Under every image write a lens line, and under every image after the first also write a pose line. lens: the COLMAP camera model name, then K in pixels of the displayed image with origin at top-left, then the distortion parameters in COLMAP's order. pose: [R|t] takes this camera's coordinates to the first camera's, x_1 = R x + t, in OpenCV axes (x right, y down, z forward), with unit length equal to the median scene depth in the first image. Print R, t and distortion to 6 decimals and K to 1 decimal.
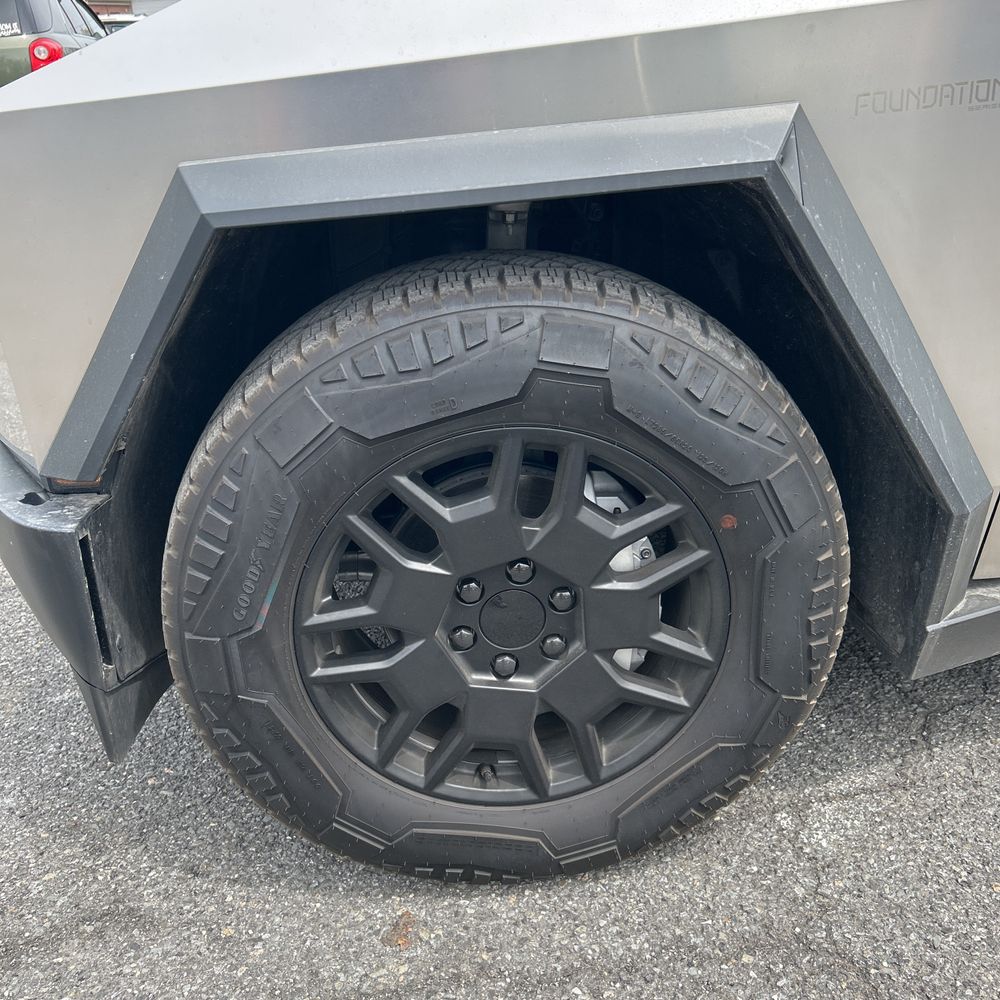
lens RADIAL K [[1053.8, 0, 452.7], [0, 1053.8, 499.5], [0, 0, 1]] dist [0.058037, -0.118924]
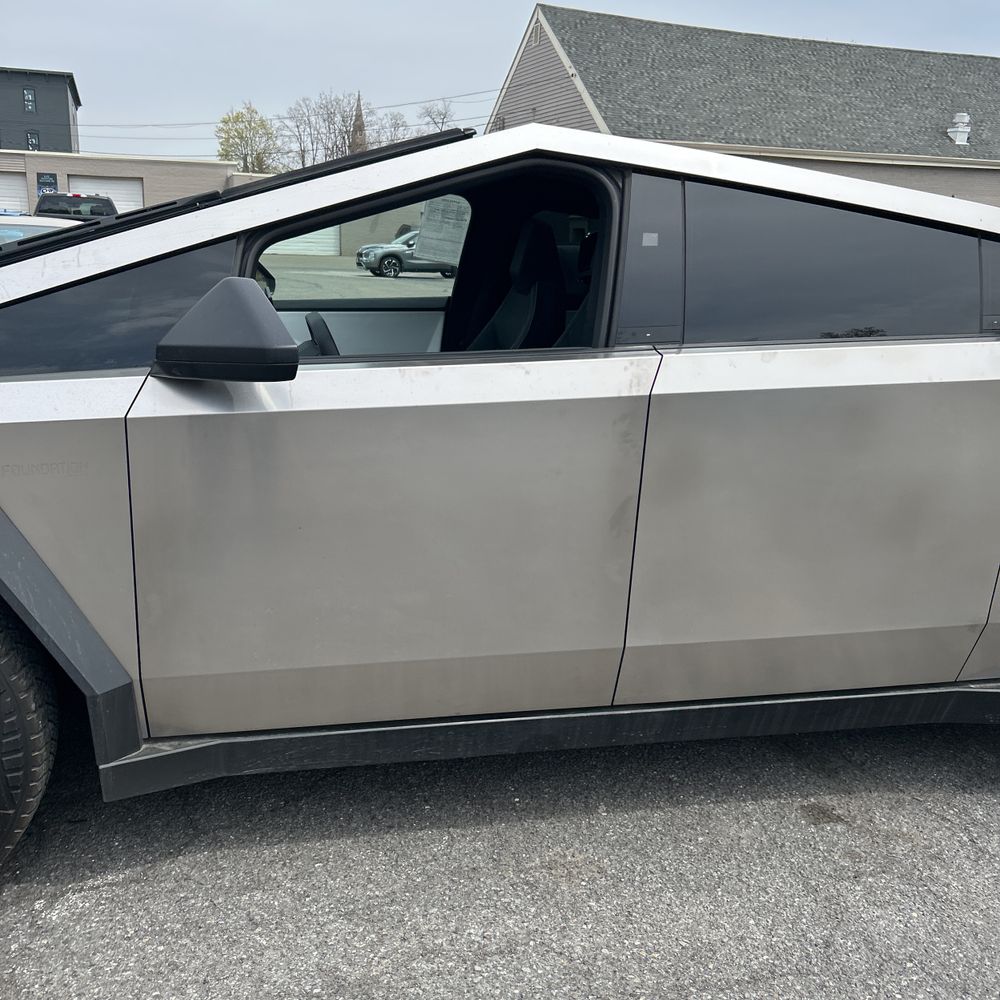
lens RADIAL K [[1018.6, 0, 486.6], [0, 1018.6, 492.1], [0, 0, 1]] dist [-0.012112, 0.040090]
pose [[0.982359, 0.053941, 0.179054, 0.782190], [-0.019211, 0.981539, -0.190297, -0.007251], [-0.186014, 0.183500, 0.965260, -0.738078]]
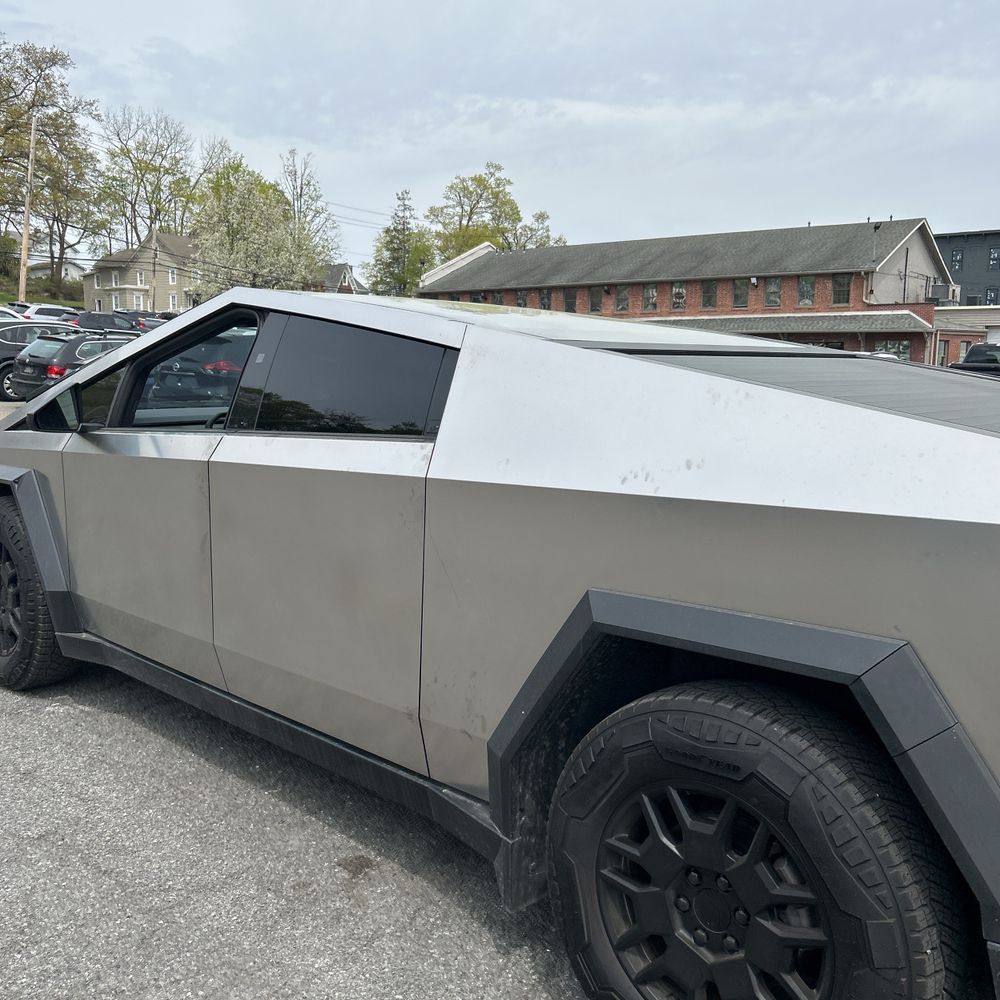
lens RADIAL K [[1003.0, 0, 461.0], [0, 1003.0, 499.2], [0, 0, 1]] dist [0.017204, -0.002502]
pose [[0.668588, 0.169932, -0.723956, 3.581120], [-0.362515, 0.924505, -0.117784, -0.355962], [0.649286, 0.341194, 0.679716, -0.391803]]
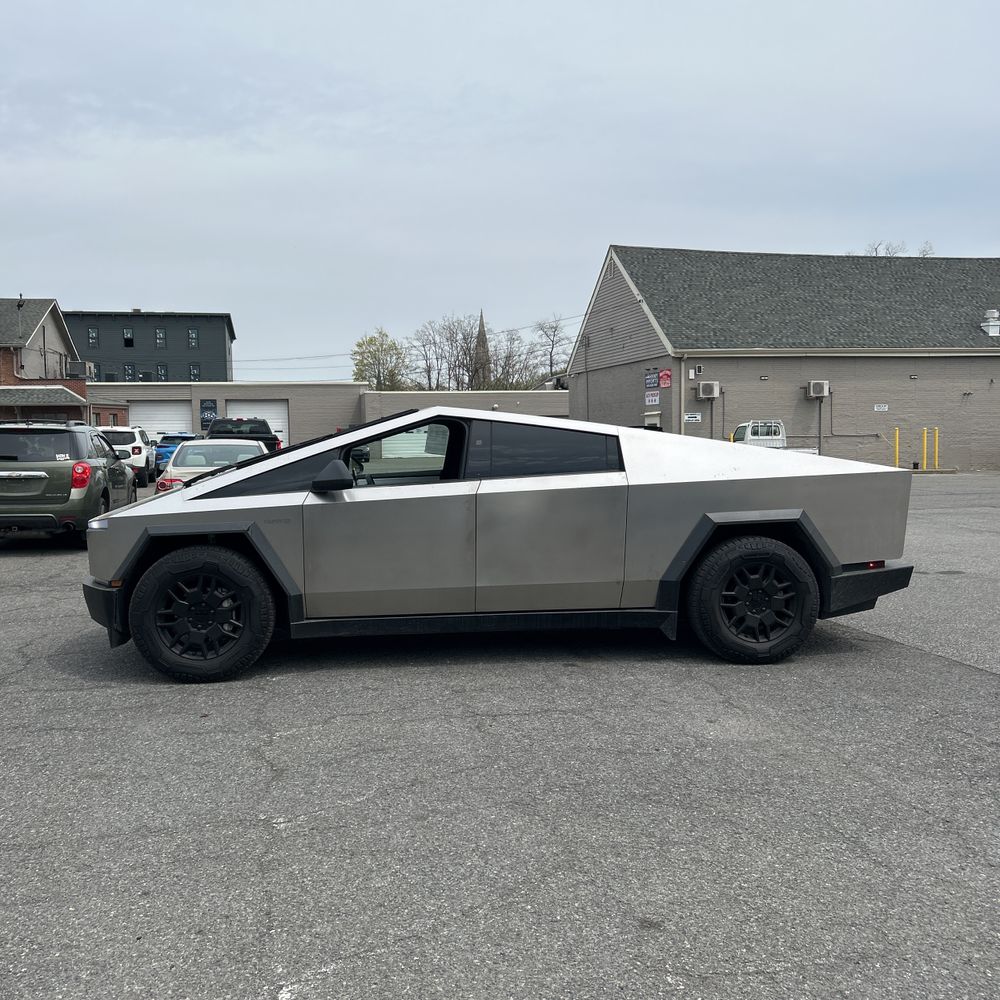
lens RADIAL K [[1011.4, 0, 498.9], [0, 1011.4, 486.5], [0, 0, 1]] dist [0.014936, -0.015286]
pose [[0.997410, 0.045708, 0.055537, 1.186903], [-0.021555, 0.926579, -0.375481, 1.335440], [-0.068622, 0.373311, 0.925165, -3.794588]]
